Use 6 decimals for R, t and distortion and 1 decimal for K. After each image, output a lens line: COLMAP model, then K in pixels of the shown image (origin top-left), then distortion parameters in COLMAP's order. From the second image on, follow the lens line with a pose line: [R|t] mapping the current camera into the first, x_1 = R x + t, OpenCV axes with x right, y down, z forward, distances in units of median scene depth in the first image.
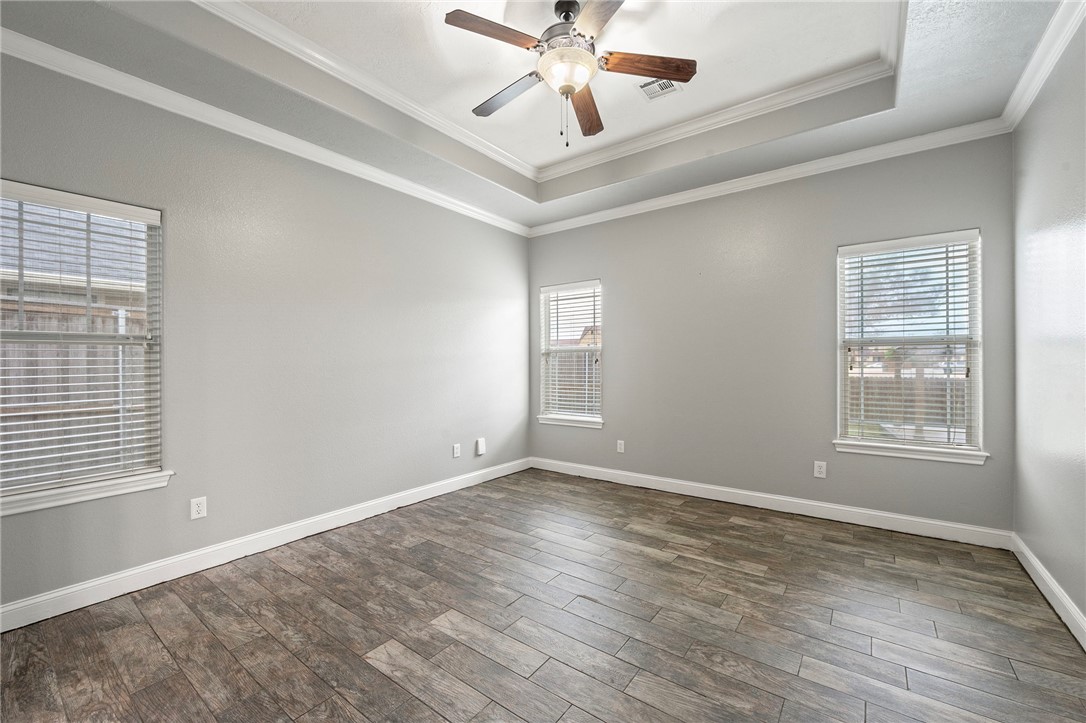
lens RADIAL K [[441.2, 0, 537.0], [0, 441.2, 356.7], [0, 0, 1]] dist [-0.001033, 0.000010]
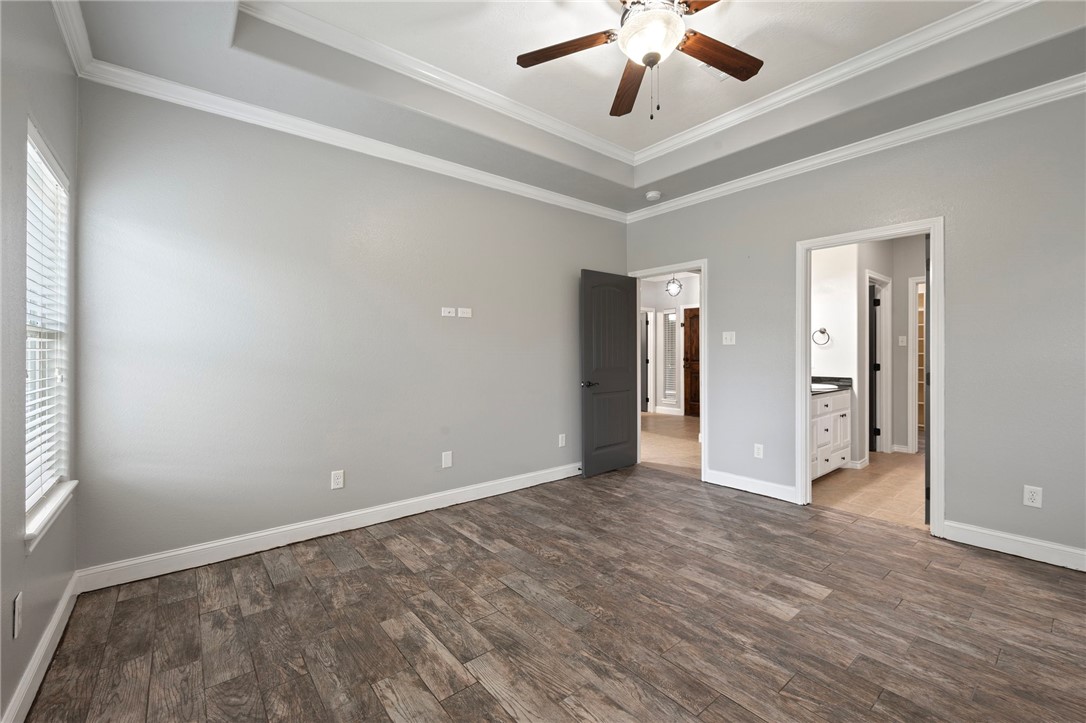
lens RADIAL K [[441.2, 0, 537.0], [0, 441.2, 356.7], [0, 0, 1]] dist [-0.001033, 0.000010]
pose [[-0.967622, 0.009095, 0.252238, 0.065169], [0.008372, 0.999957, -0.003940, 0.018972], [-0.252263, -0.001700, -0.967657, 1.774077]]
